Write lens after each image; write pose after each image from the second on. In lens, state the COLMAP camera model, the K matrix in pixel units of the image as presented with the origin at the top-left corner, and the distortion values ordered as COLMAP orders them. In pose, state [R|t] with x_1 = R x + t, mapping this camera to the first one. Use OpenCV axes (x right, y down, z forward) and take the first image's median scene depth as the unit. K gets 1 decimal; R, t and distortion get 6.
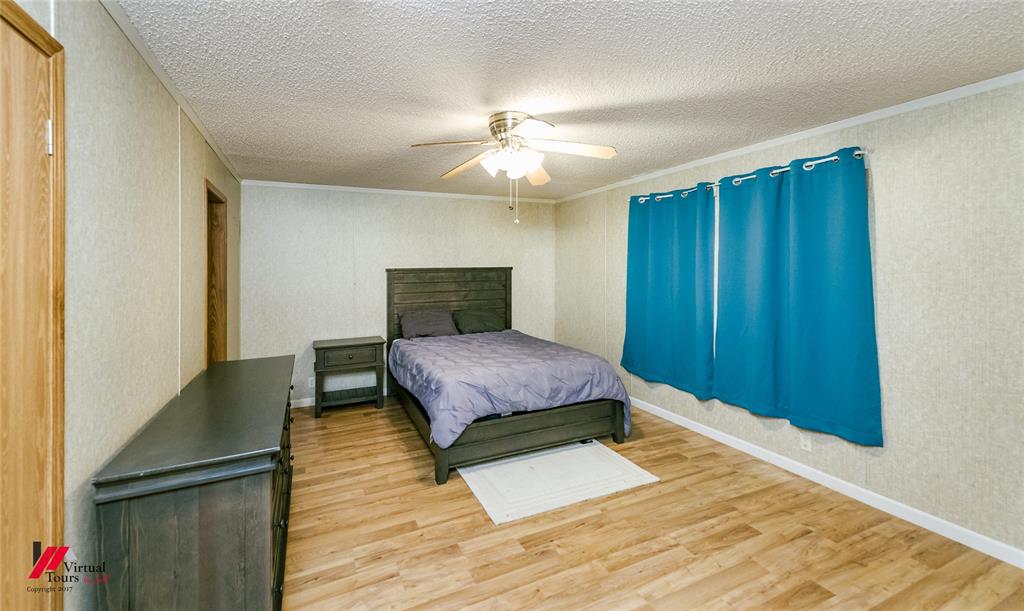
lens RADIAL K [[421.7, 0, 510.2], [0, 421.7, 265.4], [0, 0, 1]] dist [0.000880, -0.000072]
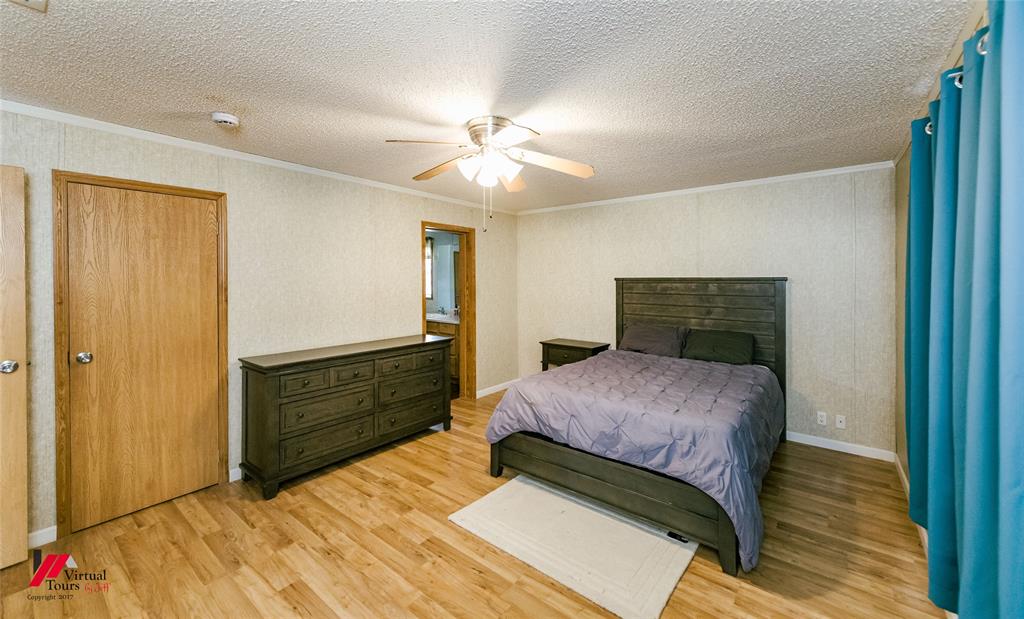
lens RADIAL K [[416.8, 0, 511.2], [0, 416.8, 275.2], [0, 0, 1]] dist [0.000606, 0.000074]
pose [[0.428327, 0.004354, -0.903613, 0.927342], [0.000374, 0.999987, 0.004996, -0.007051], [0.903624, -0.002478, 0.428320, 0.652145]]
